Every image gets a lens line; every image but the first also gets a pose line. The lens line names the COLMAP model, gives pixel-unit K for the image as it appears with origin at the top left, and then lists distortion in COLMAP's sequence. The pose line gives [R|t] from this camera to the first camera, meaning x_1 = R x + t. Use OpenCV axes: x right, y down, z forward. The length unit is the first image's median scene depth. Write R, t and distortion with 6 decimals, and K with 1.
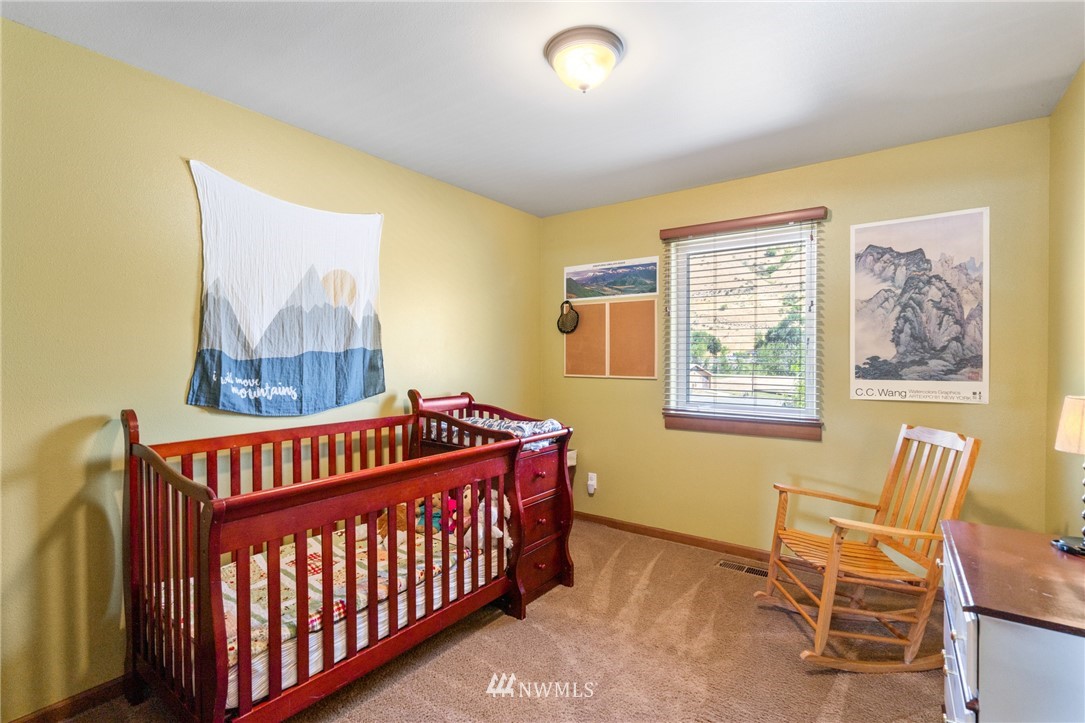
lens RADIAL K [[502.3, 0, 542.5], [0, 502.3, 361.5], [0, 0, 1]] dist [-0.014567, 0.010285]
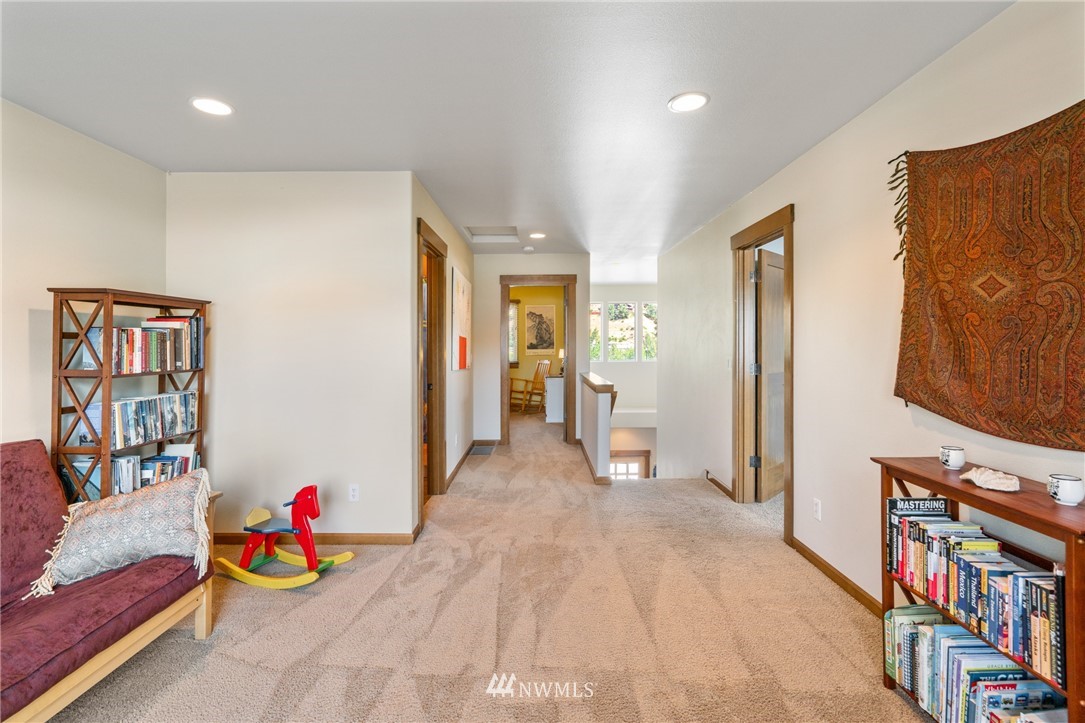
lens RADIAL K [[502.3, 0, 542.5], [0, 502.3, 361.5], [0, 0, 1]] dist [-0.014567, 0.010285]
pose [[0.818218, -0.006034, 0.574876, -1.356021], [0.007055, 0.999975, 0.000456, 0.124276], [-0.574865, 0.003682, 0.818240, -2.012842]]
